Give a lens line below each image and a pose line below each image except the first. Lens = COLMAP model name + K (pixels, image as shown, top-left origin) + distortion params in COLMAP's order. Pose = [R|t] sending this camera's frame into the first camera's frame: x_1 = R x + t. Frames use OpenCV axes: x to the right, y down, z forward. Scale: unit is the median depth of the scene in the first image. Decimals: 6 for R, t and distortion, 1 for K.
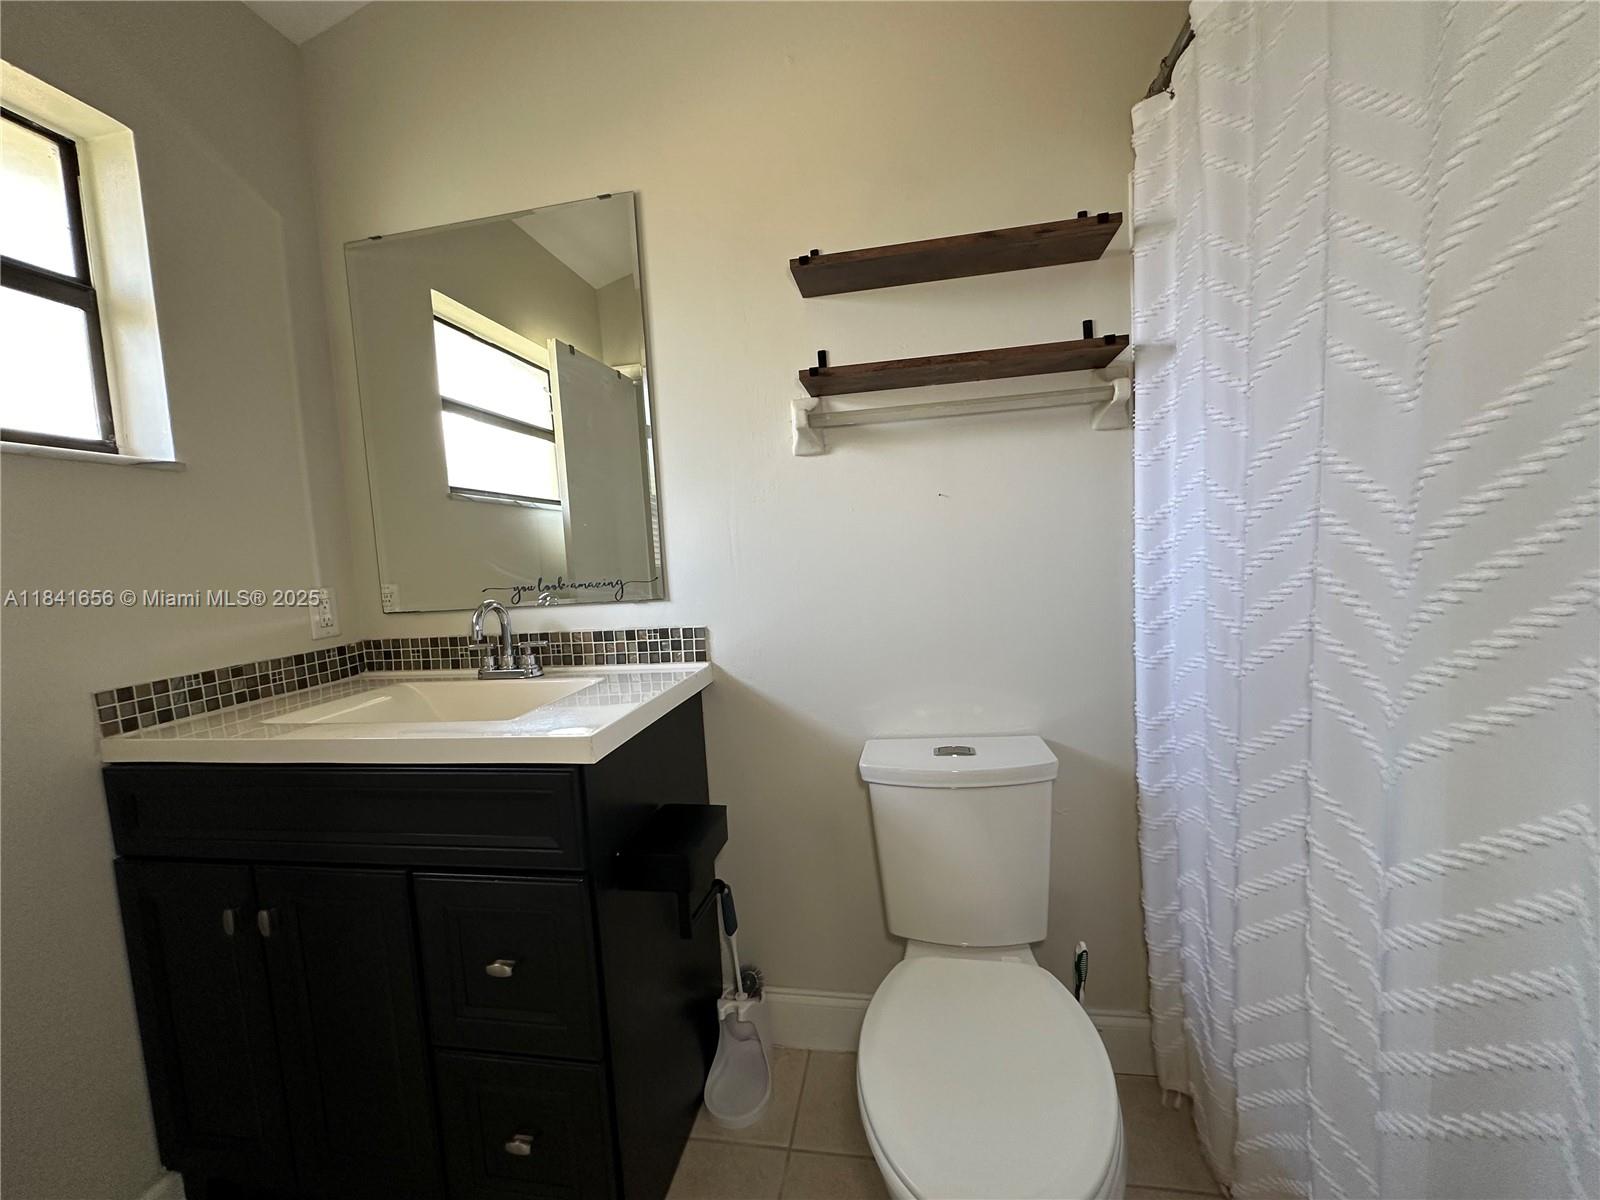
lens RADIAL K [[638.3, 0, 799.6], [0, 638.3, 599.7], [0, 0, 1]] dist [-0.005810, 0.000801]
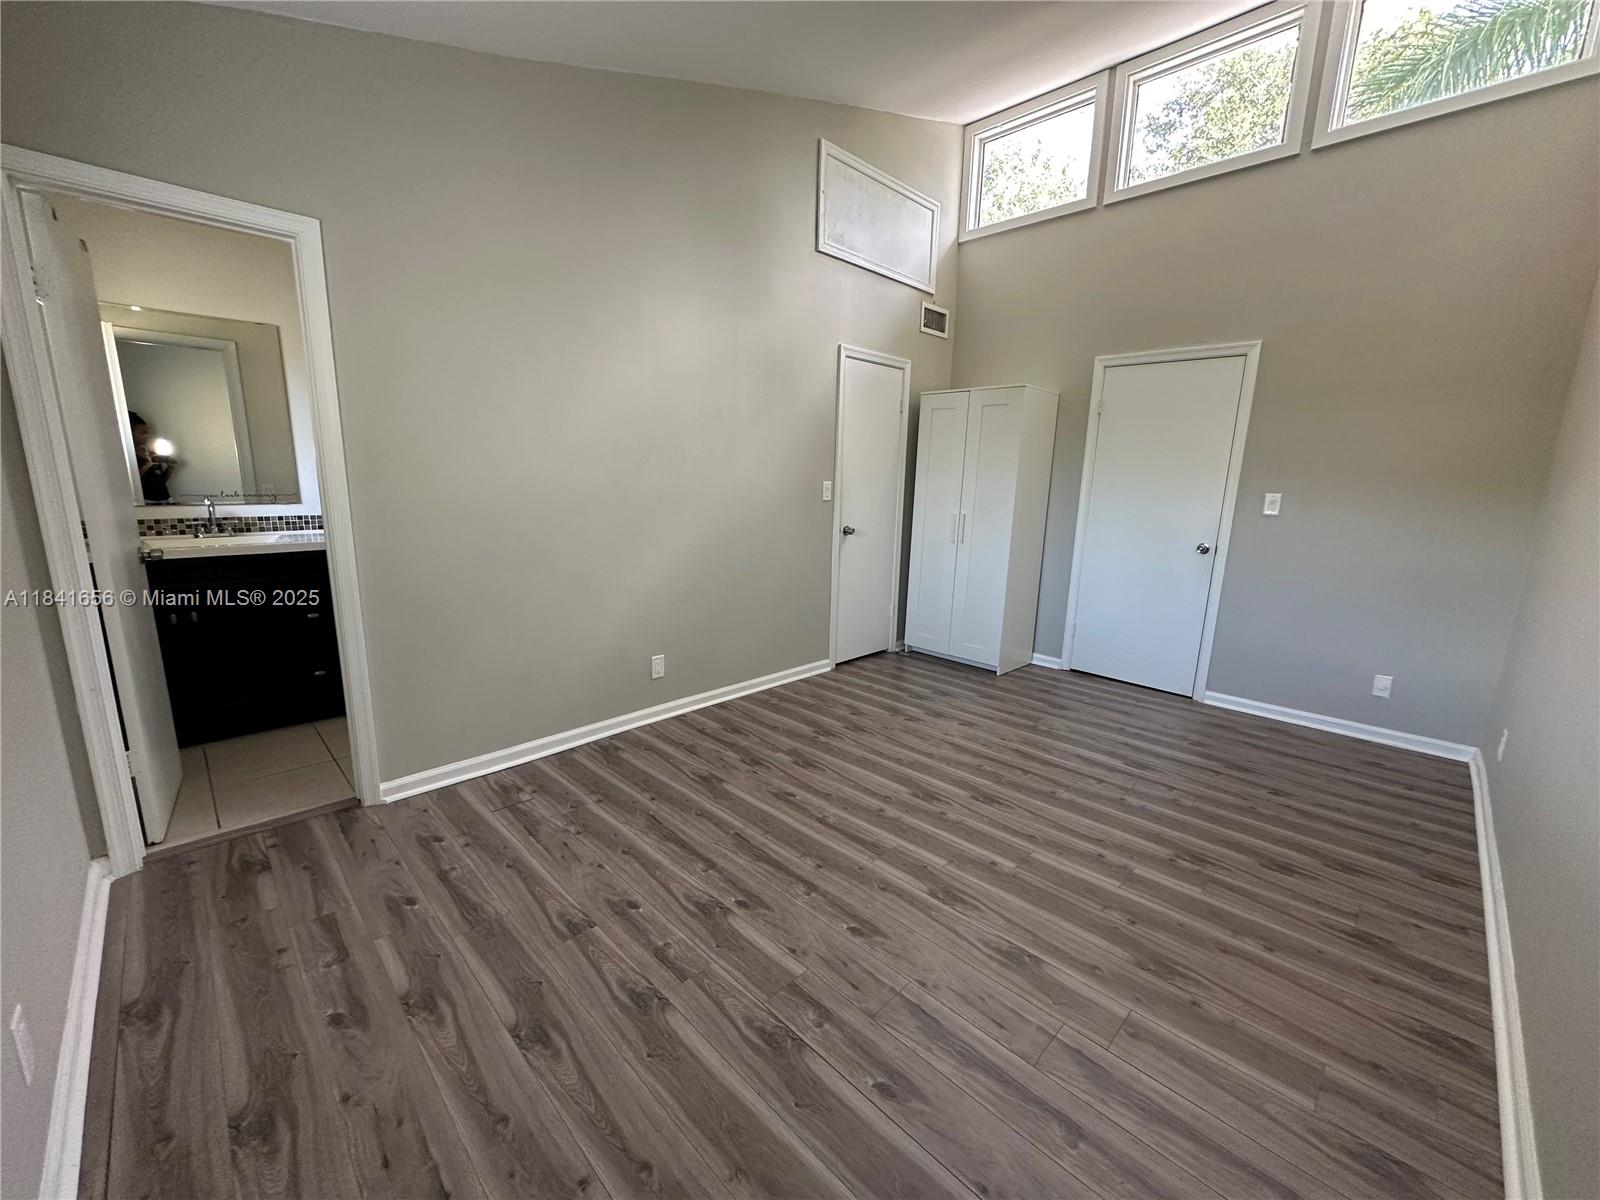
lens RADIAL K [[638.3, 0, 800.1], [0, 638.3, 600.0], [0, 0, 1]] dist [-0.005810, 0.000801]
pose [[0.574415, -0.090621, 0.813532, -1.079421], [0.004745, 0.994205, 0.107397, 0.110794], [-0.818550, -0.057830, 0.571517, -1.843405]]
